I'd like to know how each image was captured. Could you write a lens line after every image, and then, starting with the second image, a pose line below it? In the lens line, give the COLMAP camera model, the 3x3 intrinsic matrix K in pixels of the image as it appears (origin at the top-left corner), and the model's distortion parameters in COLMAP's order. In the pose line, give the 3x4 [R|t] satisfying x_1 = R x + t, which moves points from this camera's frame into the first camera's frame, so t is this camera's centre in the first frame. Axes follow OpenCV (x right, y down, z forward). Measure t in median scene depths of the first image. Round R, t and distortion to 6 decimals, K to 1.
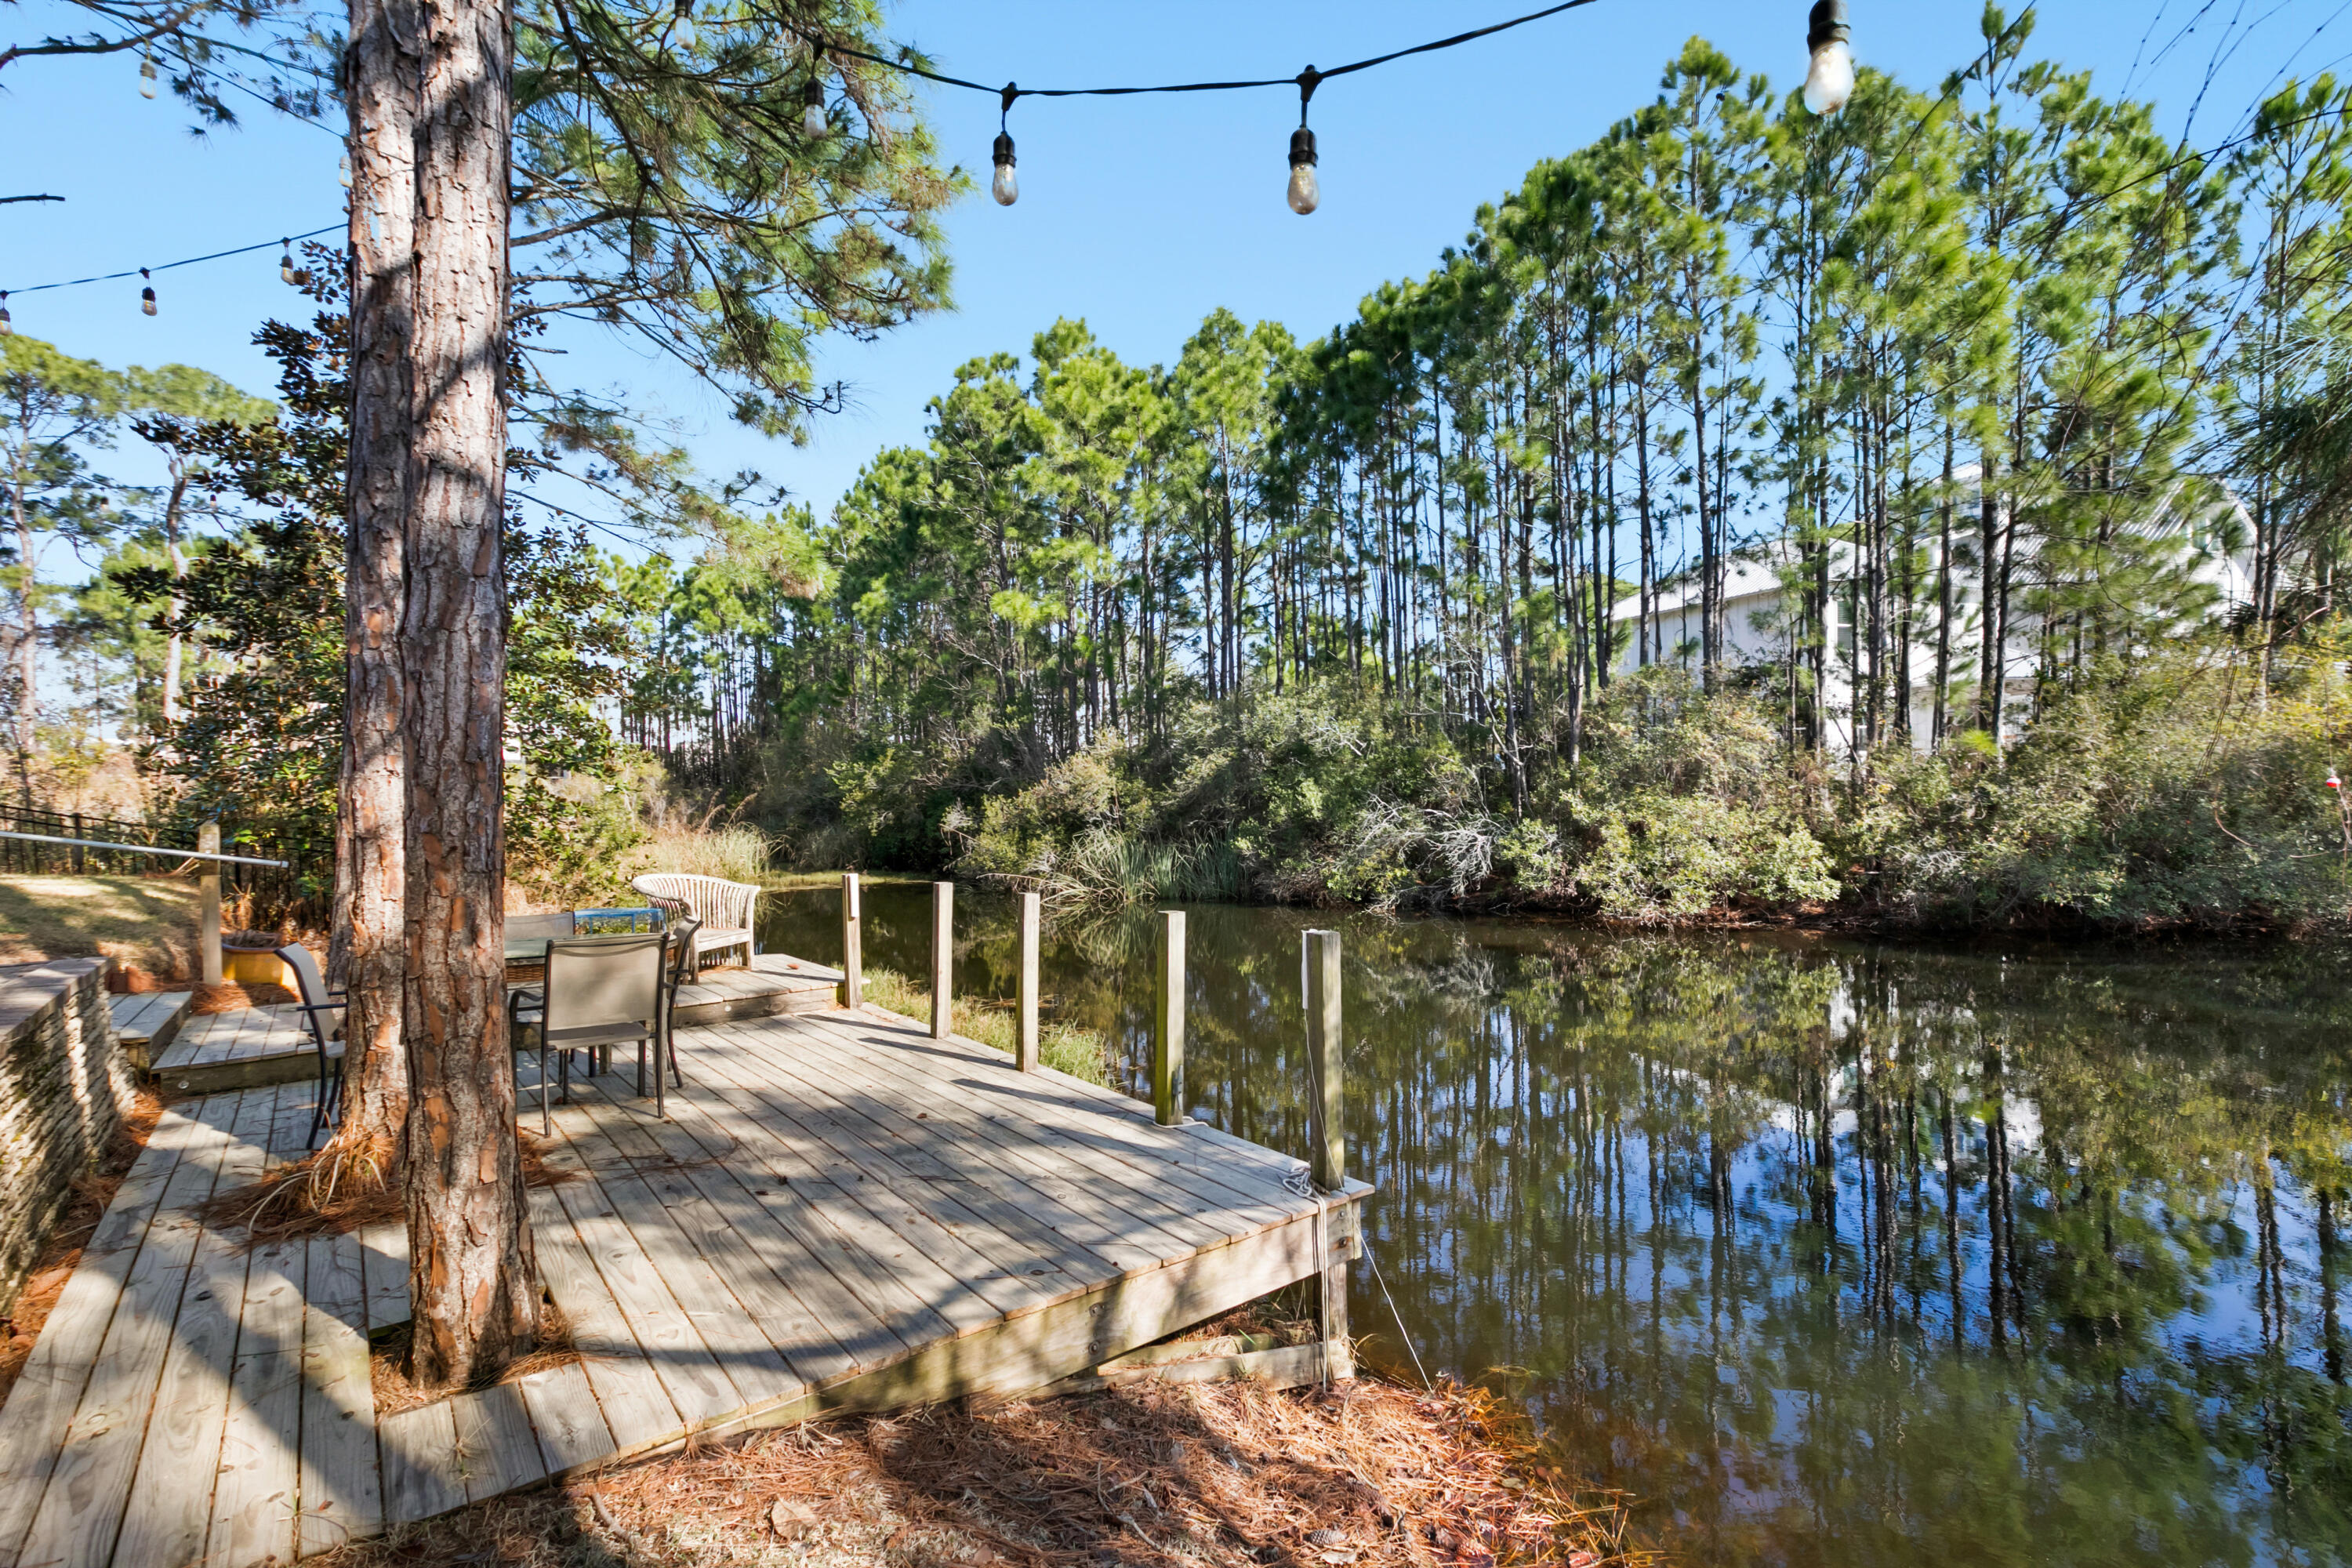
lens RADIAL K [[1090.2, 0, 1176.0], [0, 1090.2, 784.0], [0, 0, 1]] dist [0.004057, 0.000390]
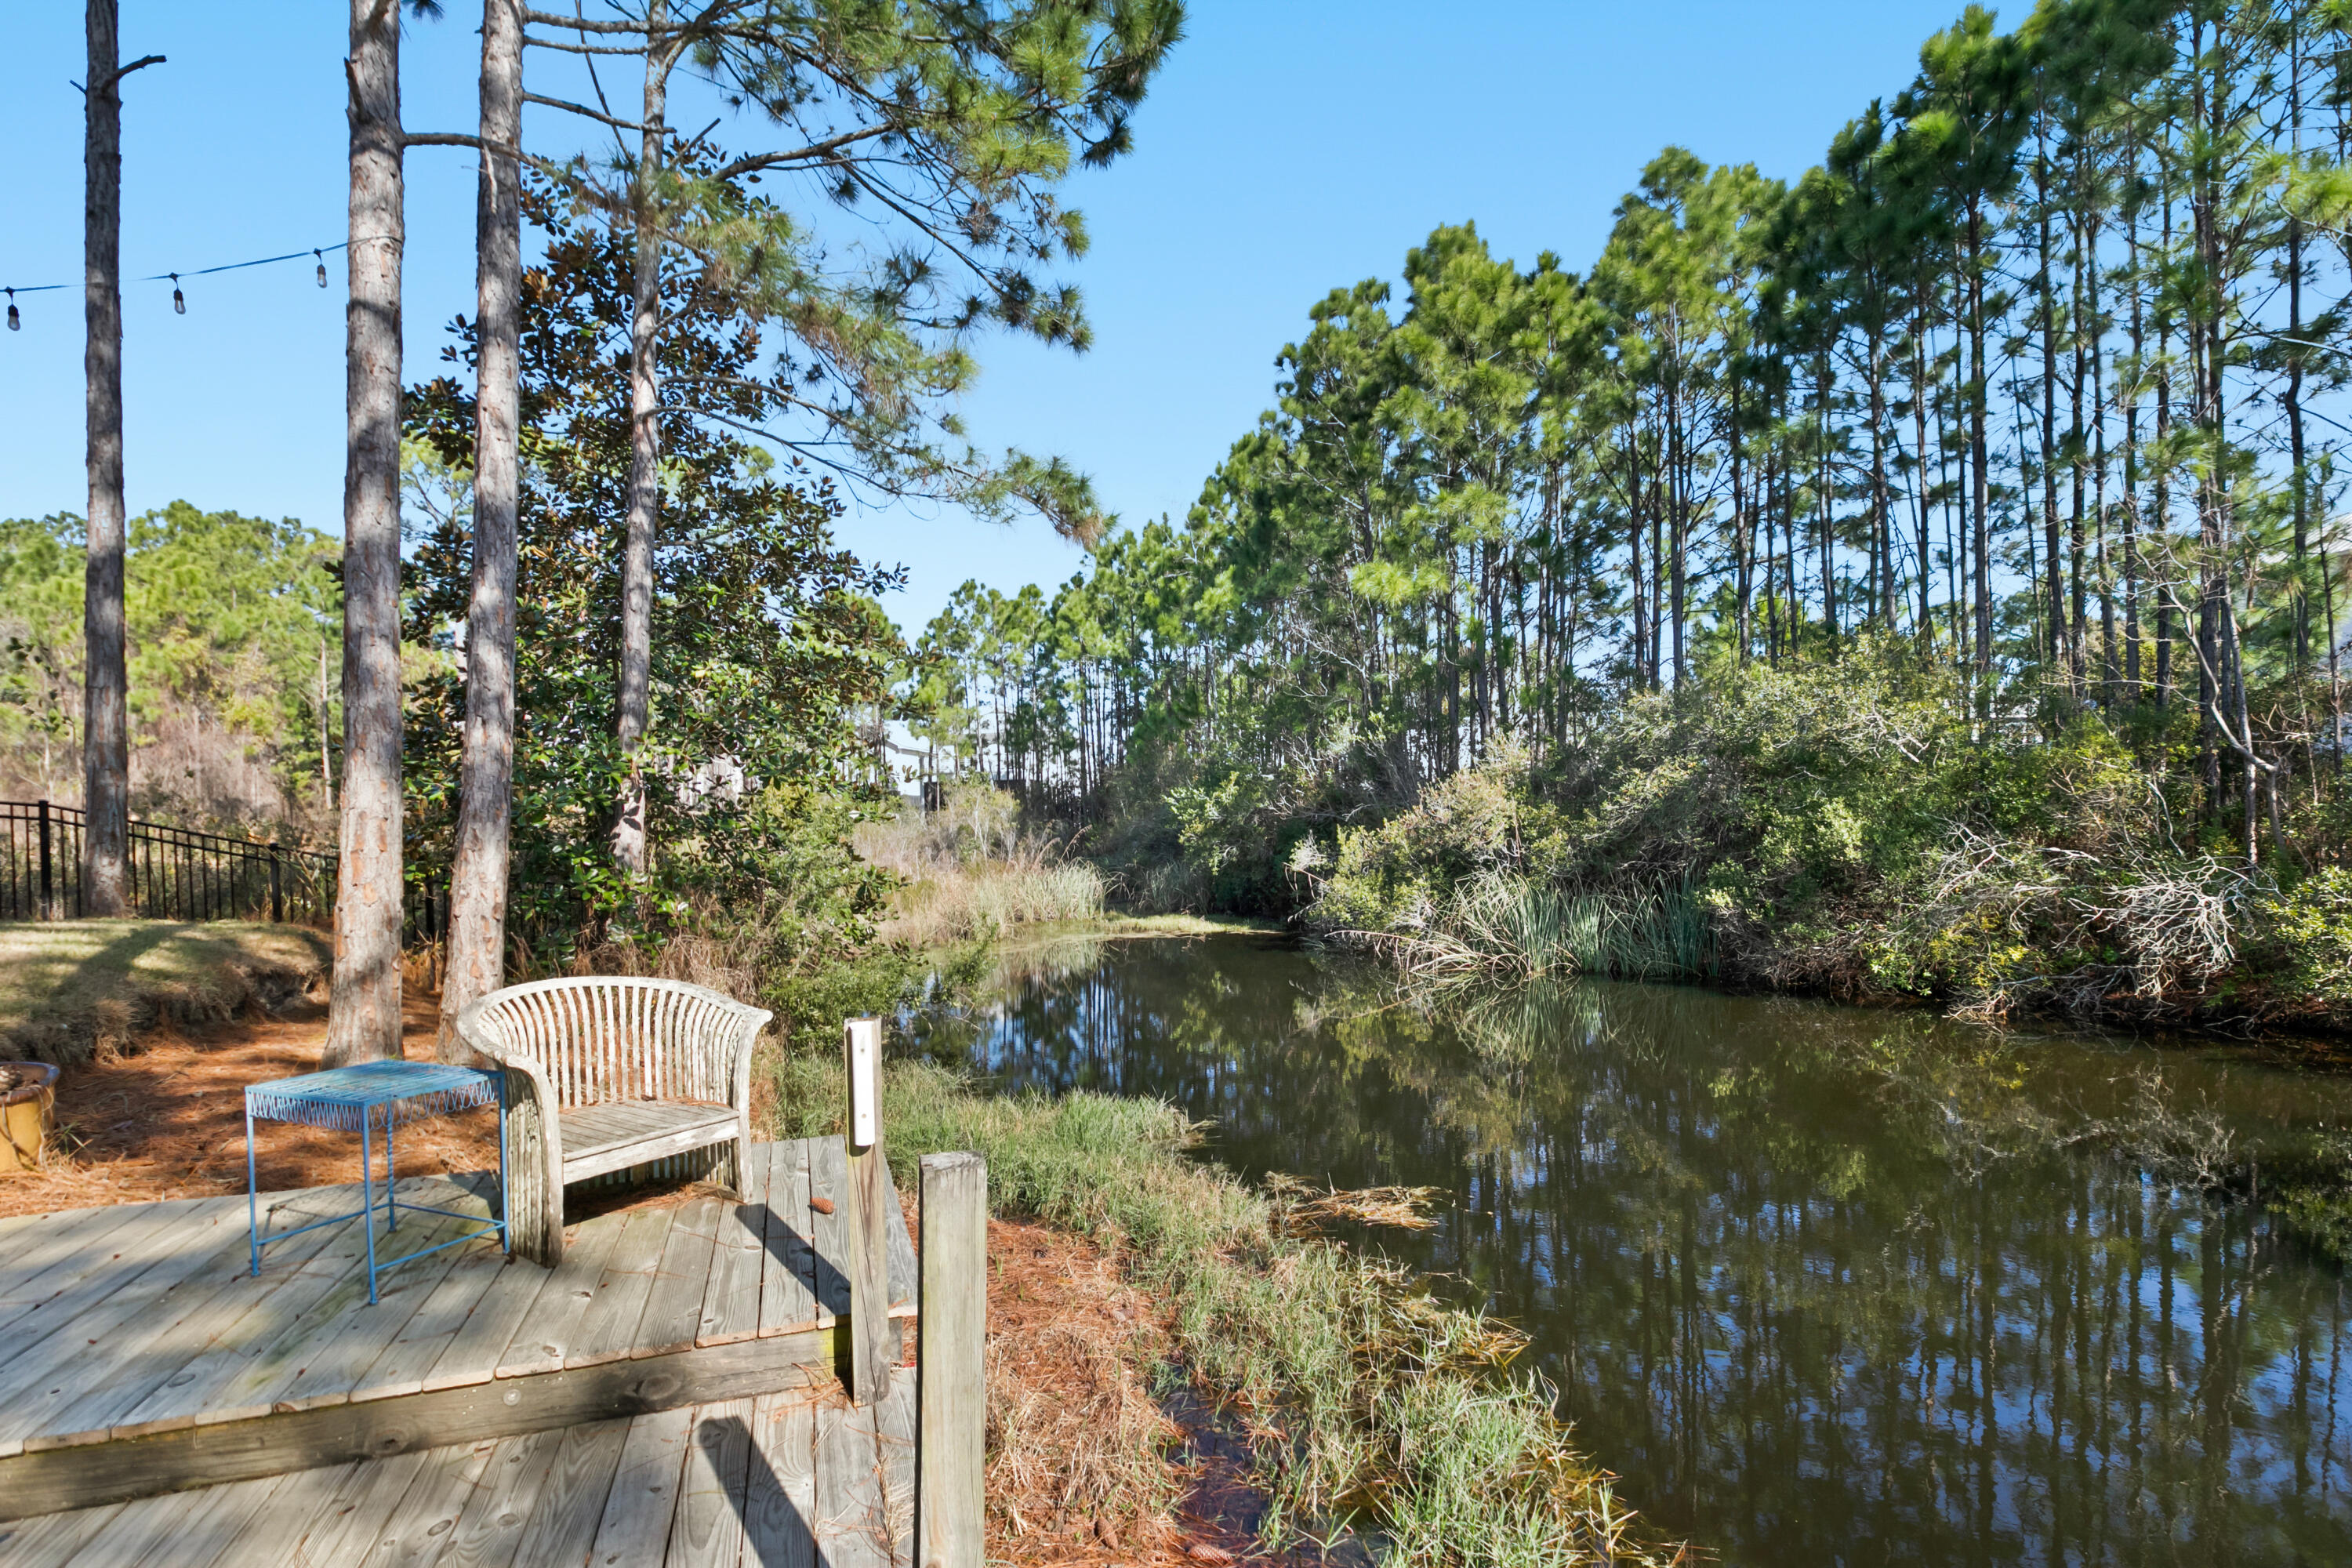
lens RADIAL K [[1088.5, 0, 1233.3], [0, 1088.5, 849.6], [0, 0, 1]] dist [0.001255, 0.000306]
pose [[0.957686, 0.008150, -0.287699, -0.023914], [-0.000526, 0.999647, 0.026567, 0.006283], [0.287814, -0.025291, 0.957352, 0.223969]]
